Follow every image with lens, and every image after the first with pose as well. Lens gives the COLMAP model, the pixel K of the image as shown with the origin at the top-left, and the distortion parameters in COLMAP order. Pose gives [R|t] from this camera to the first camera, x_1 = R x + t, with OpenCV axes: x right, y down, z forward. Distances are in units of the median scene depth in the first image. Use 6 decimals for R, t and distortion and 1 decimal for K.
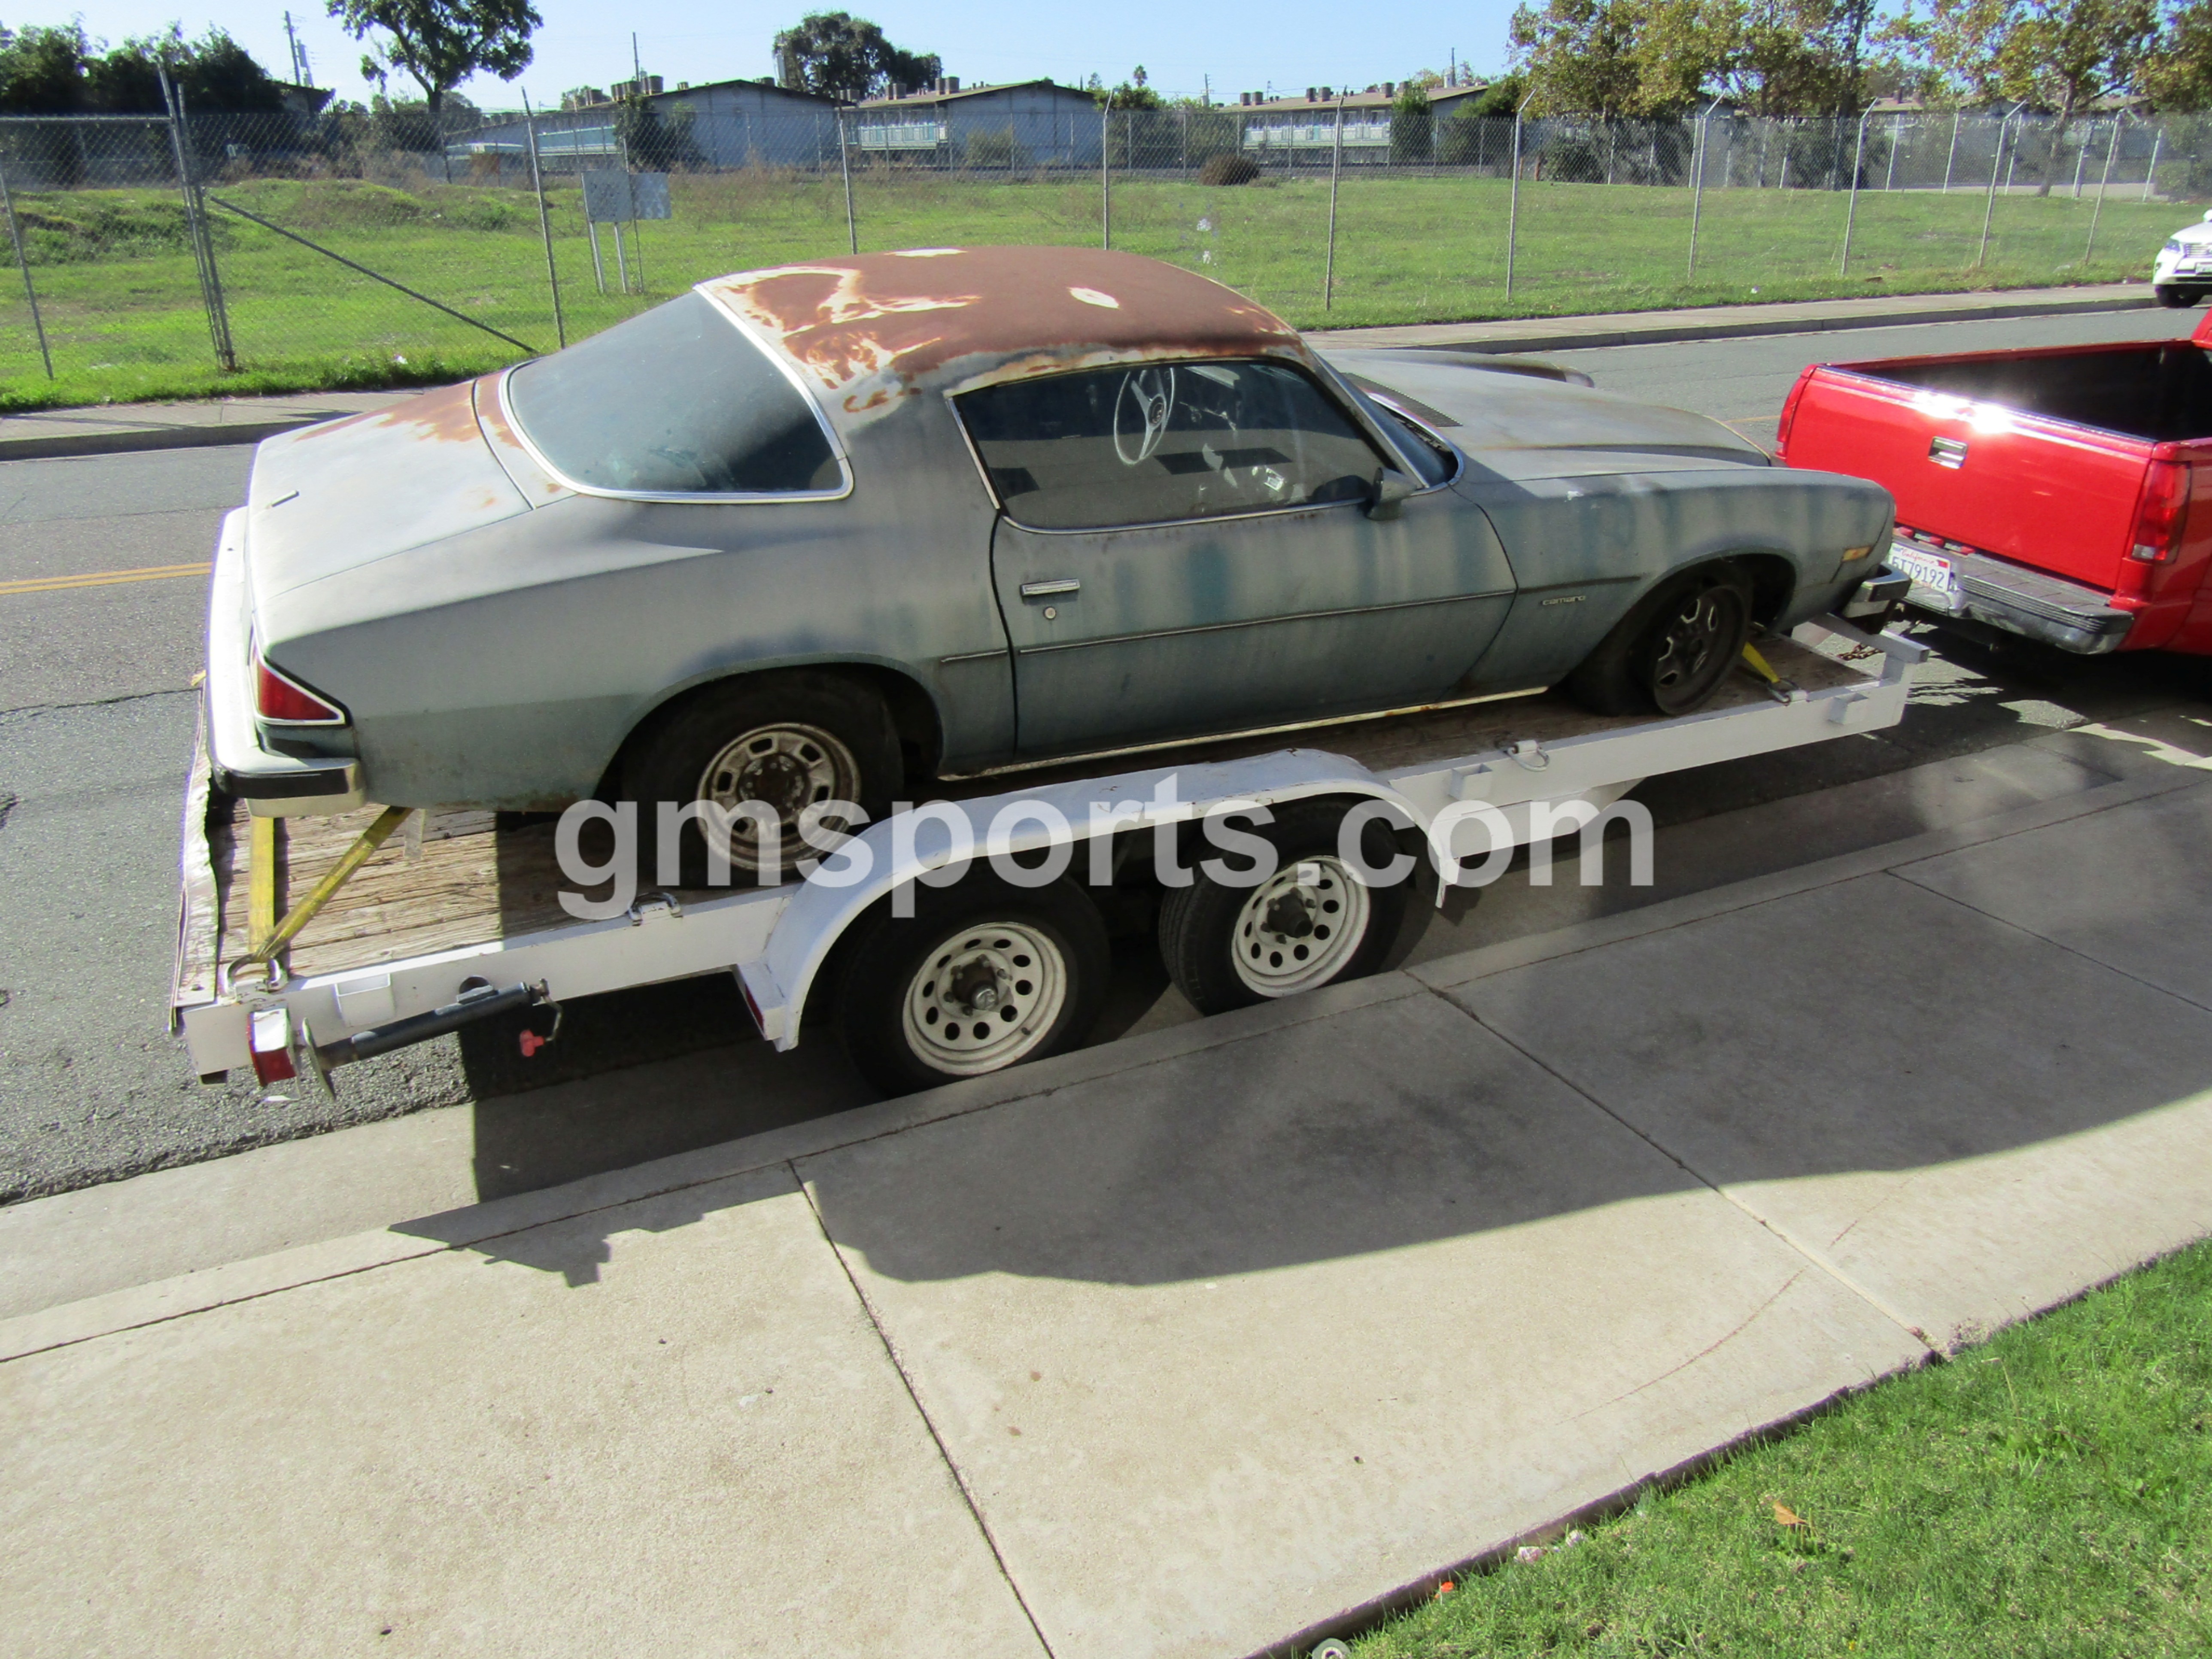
lens RADIAL K [[1566.2, 0, 1098.5], [0, 1566.2, 827.0], [0, 0, 1]] dist [-0.007108, 0.000497]
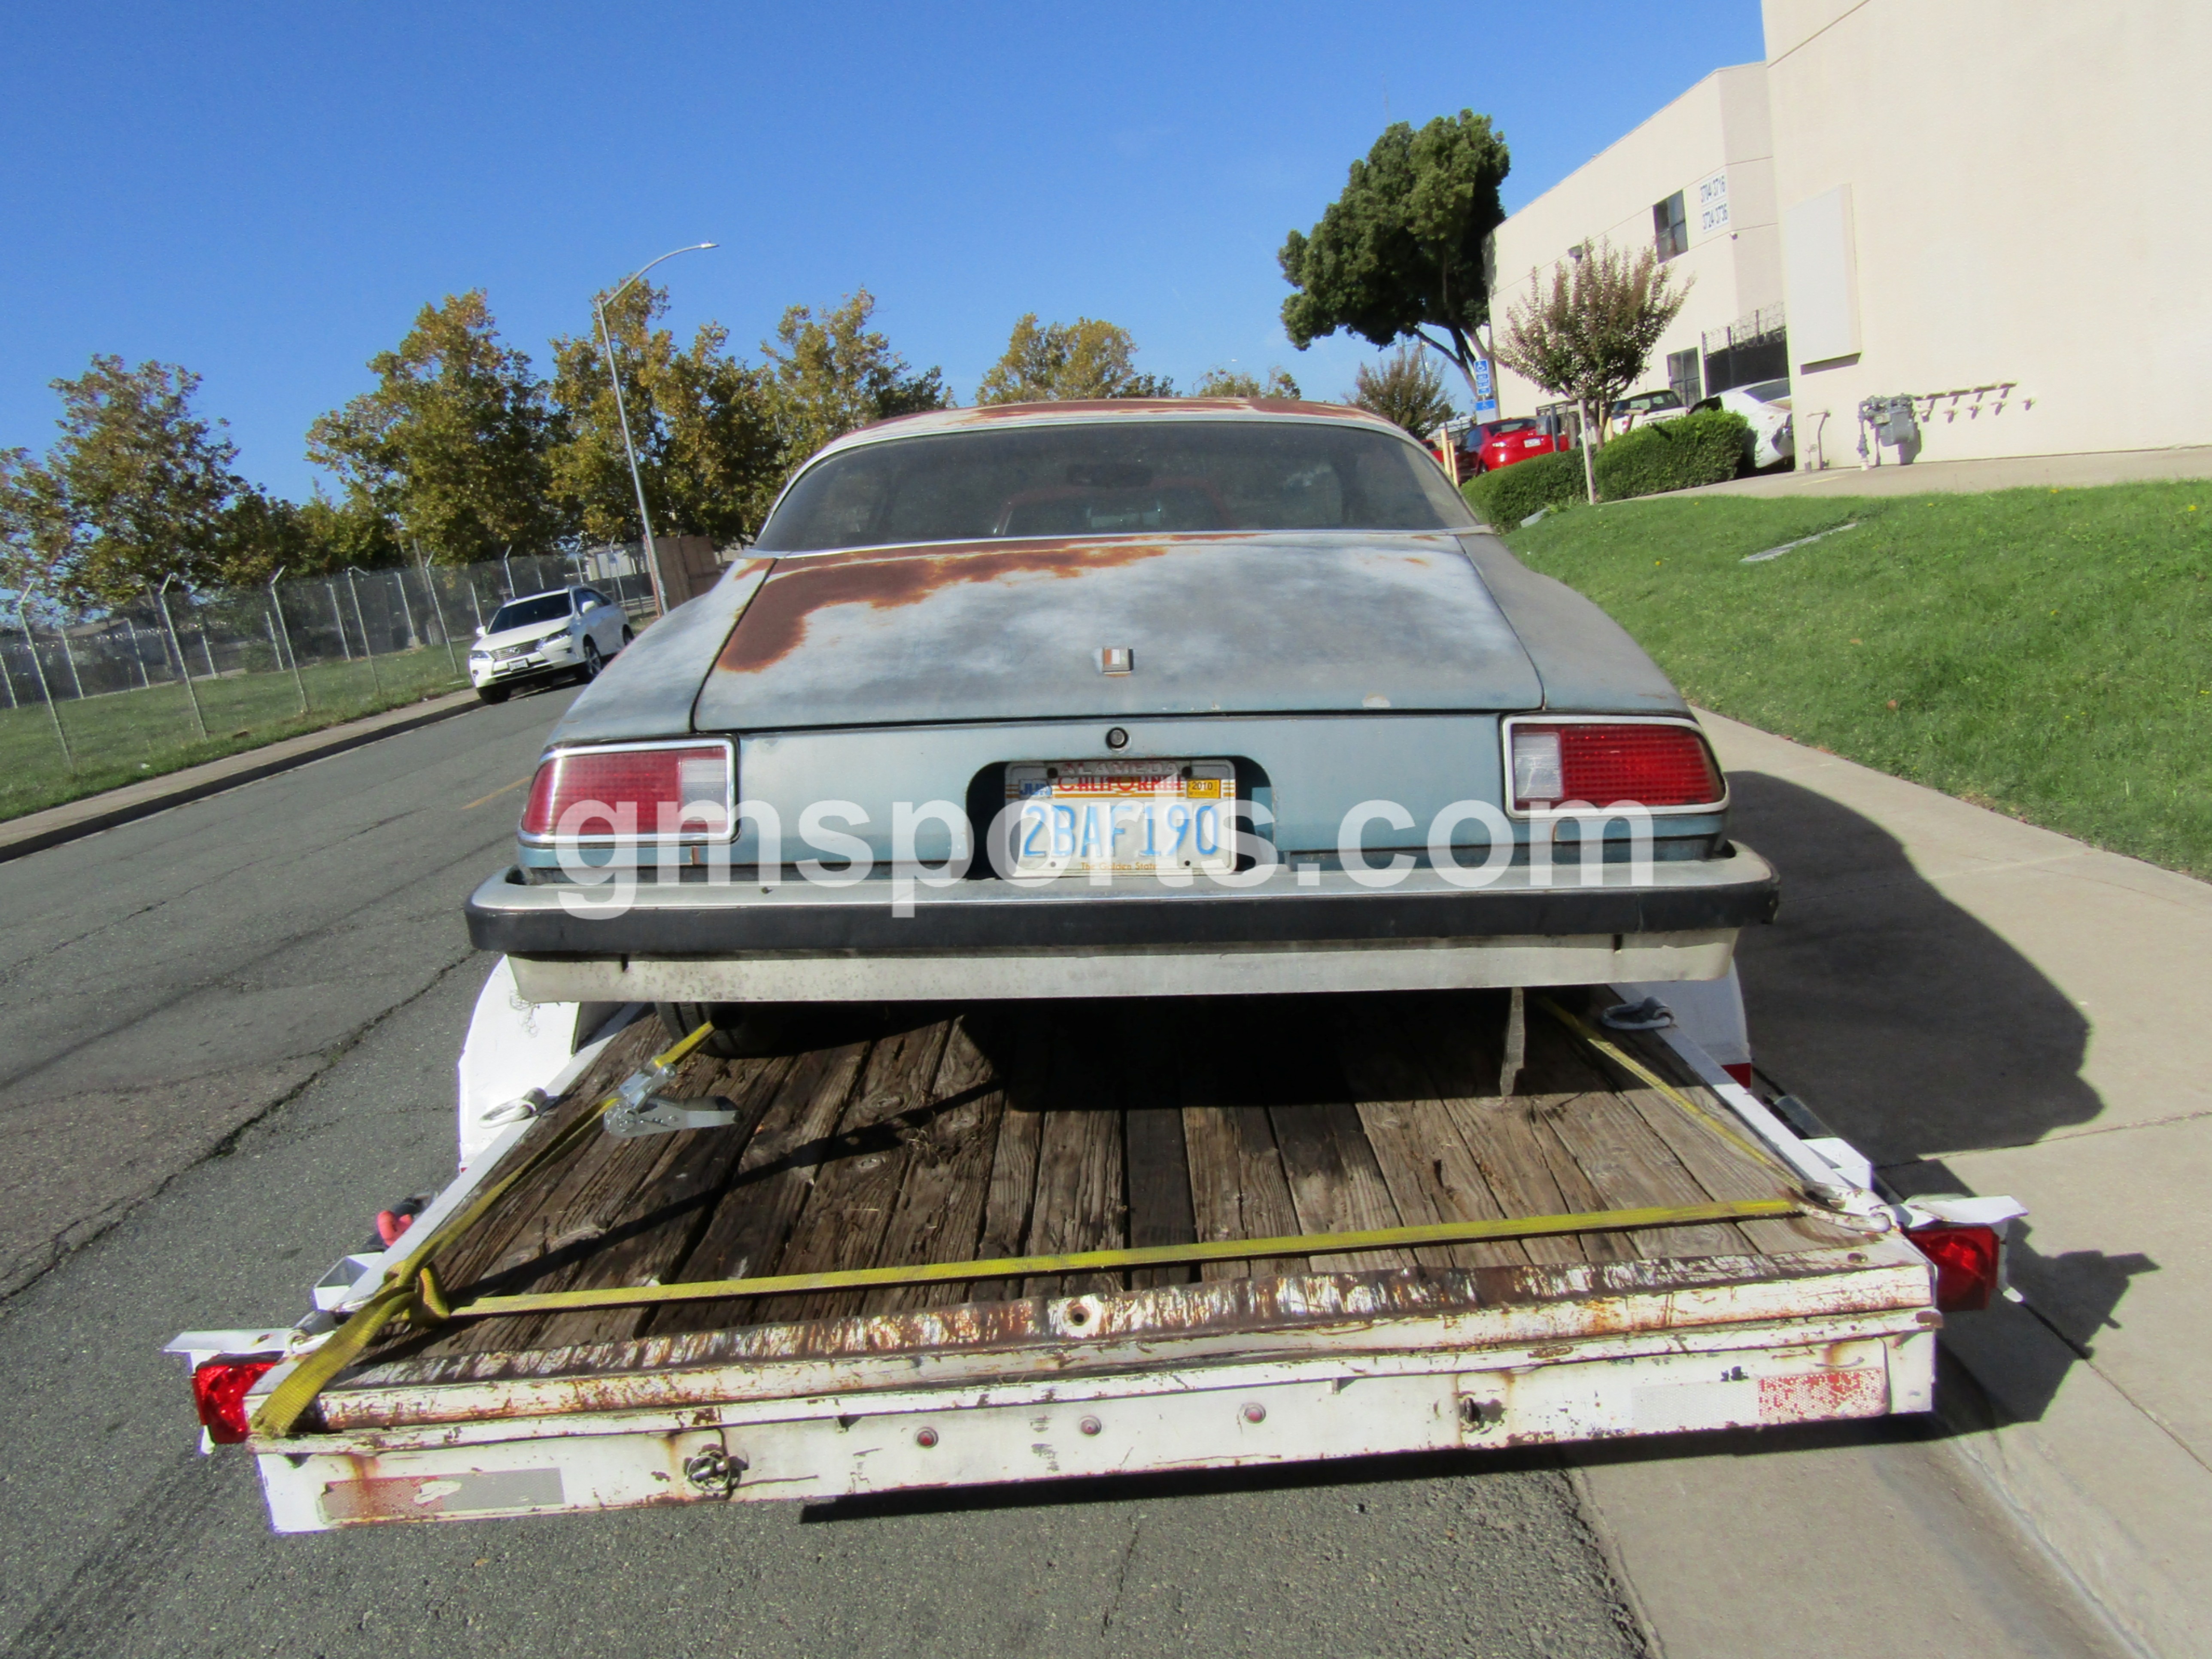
lens RADIAL K [[1566.2, 0, 1094.3], [0, 1566.2, 830.0], [0, 0, 1]] dist [-0.007108, 0.000497]
pose [[0.431054, -0.240539, 0.869675, -0.165529], [0.491999, 0.870591, -0.003066, -0.025374], [-0.756393, 0.429200, 0.493616, 0.120117]]
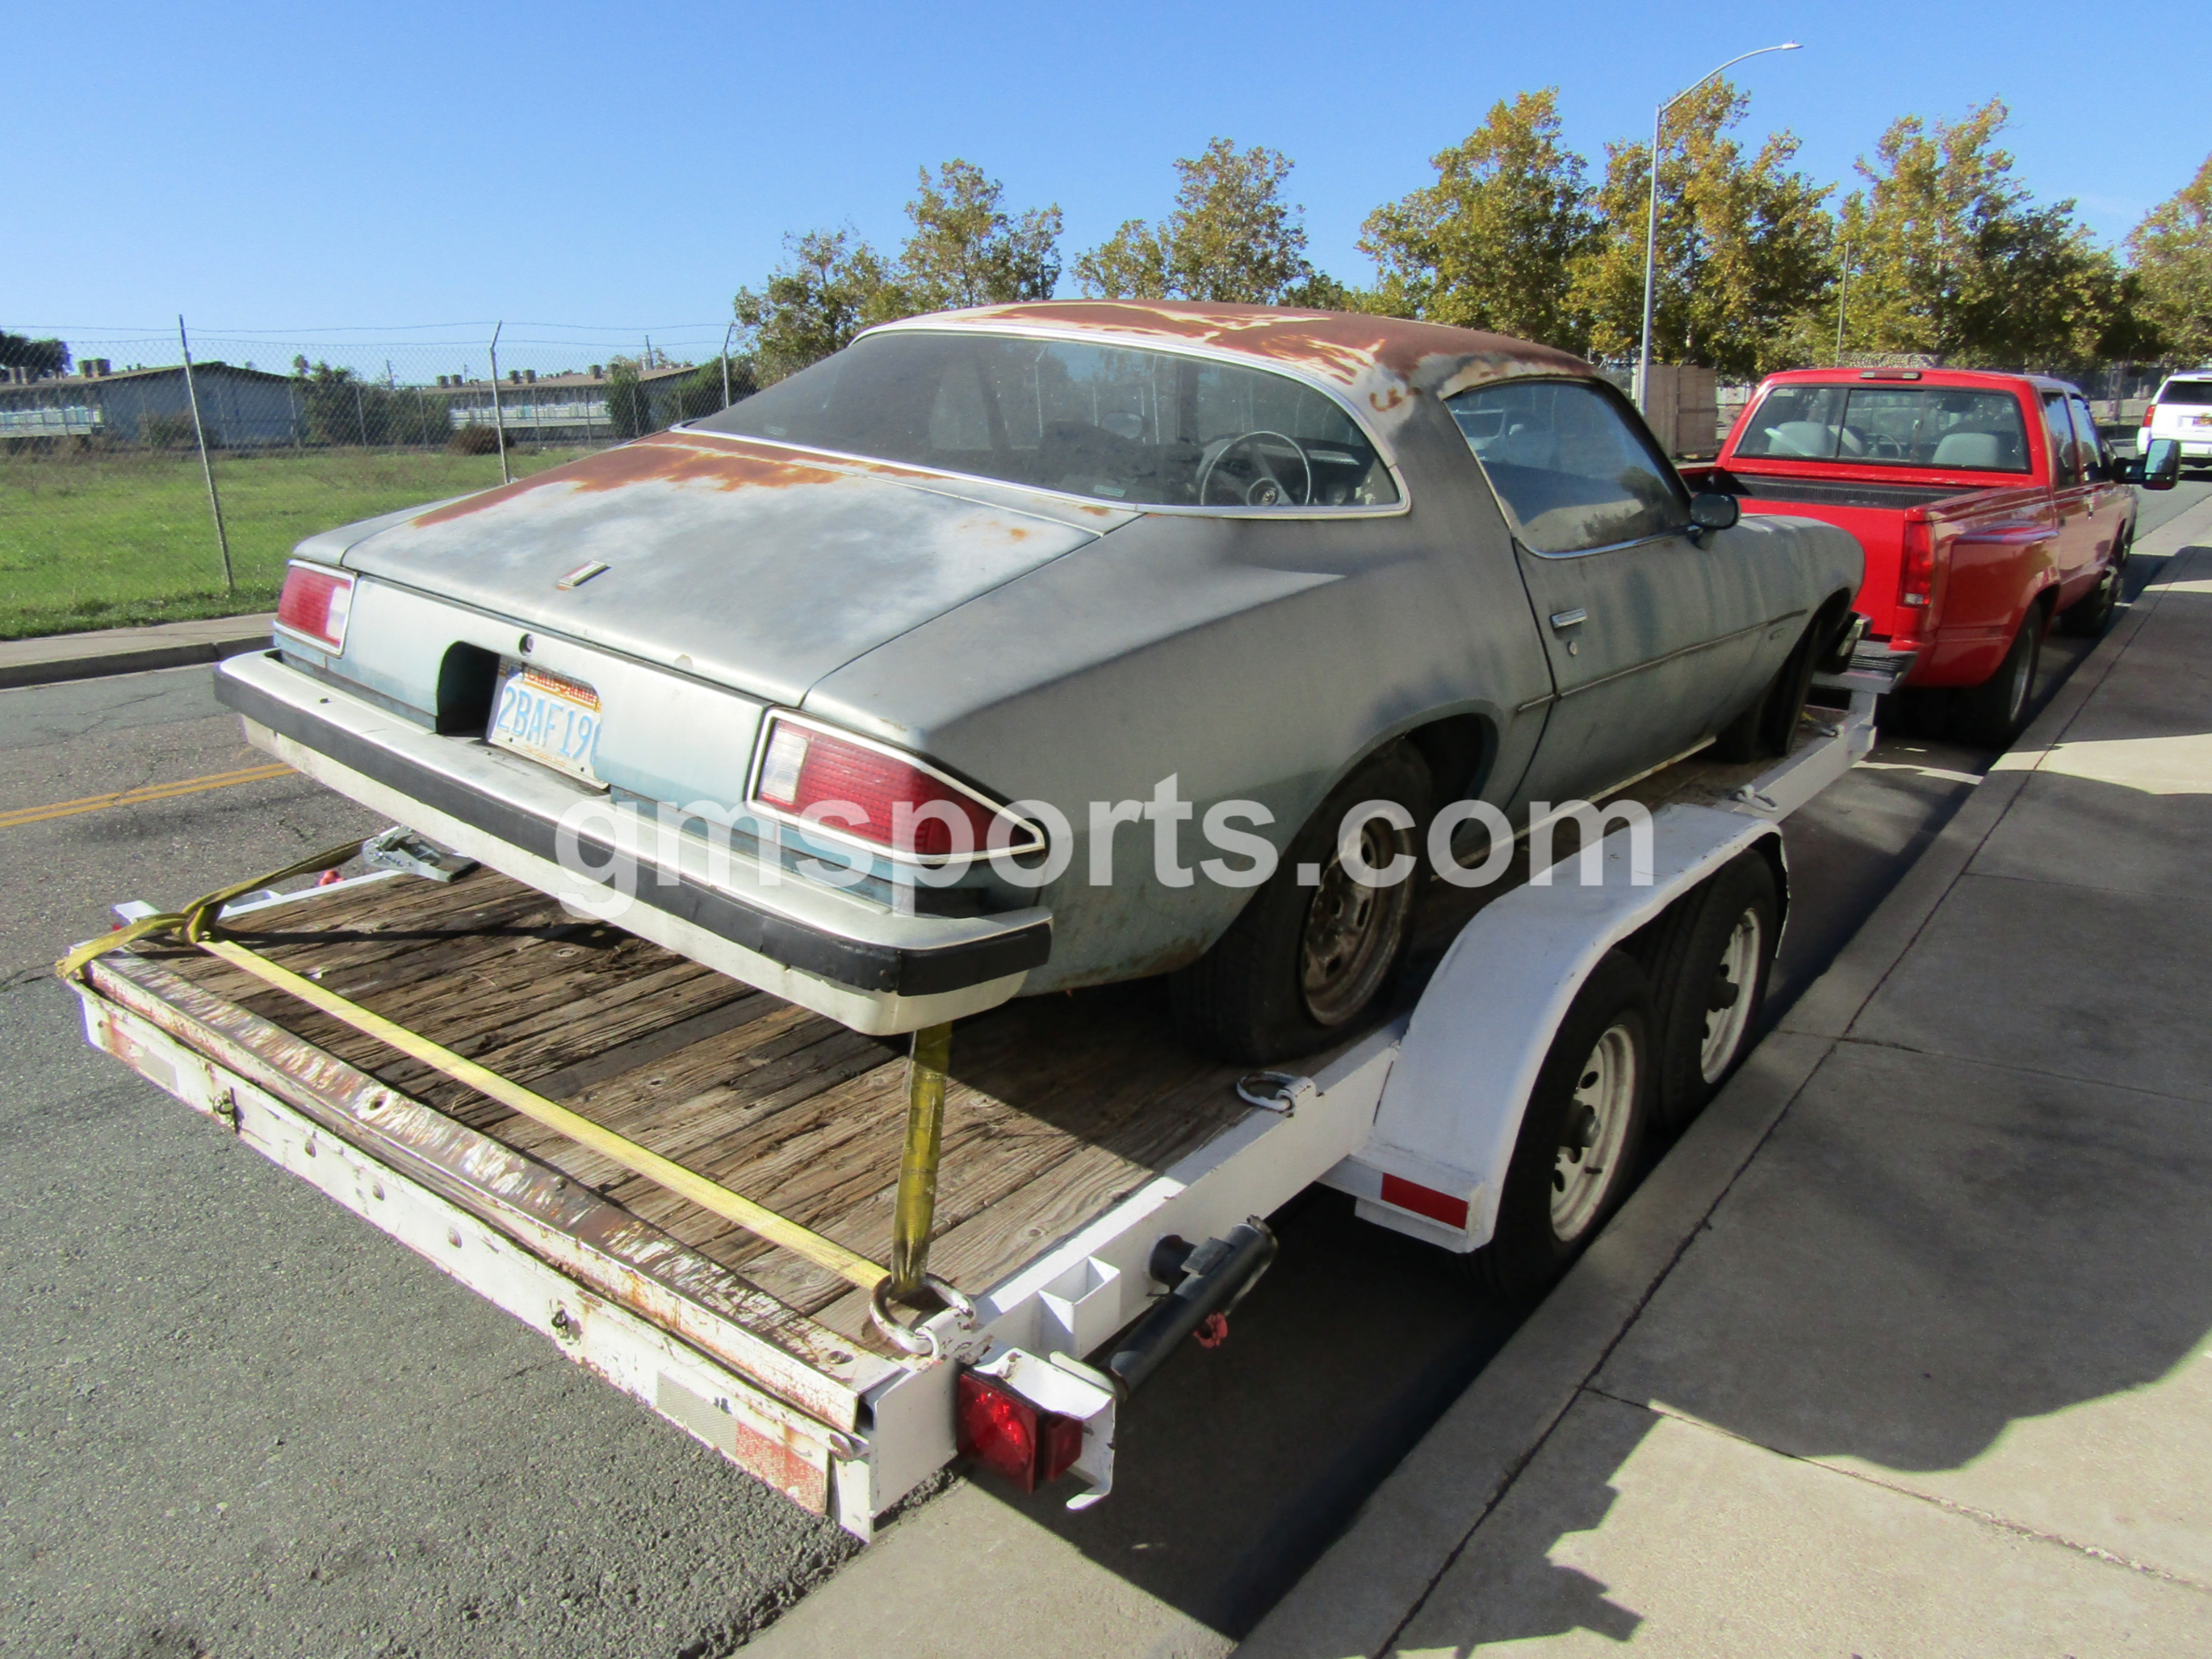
lens RADIAL K [[1566.2, 0, 1097.0], [0, 1566.2, 831.7], [0, 0, 1]] dist [-0.007108, 0.000497]
pose [[0.886951, -0.131356, 0.442790, -0.100455], [0.199504, 0.973613, -0.110799, 0.000030], [-0.416552, 0.186612, 0.889753, 0.060317]]
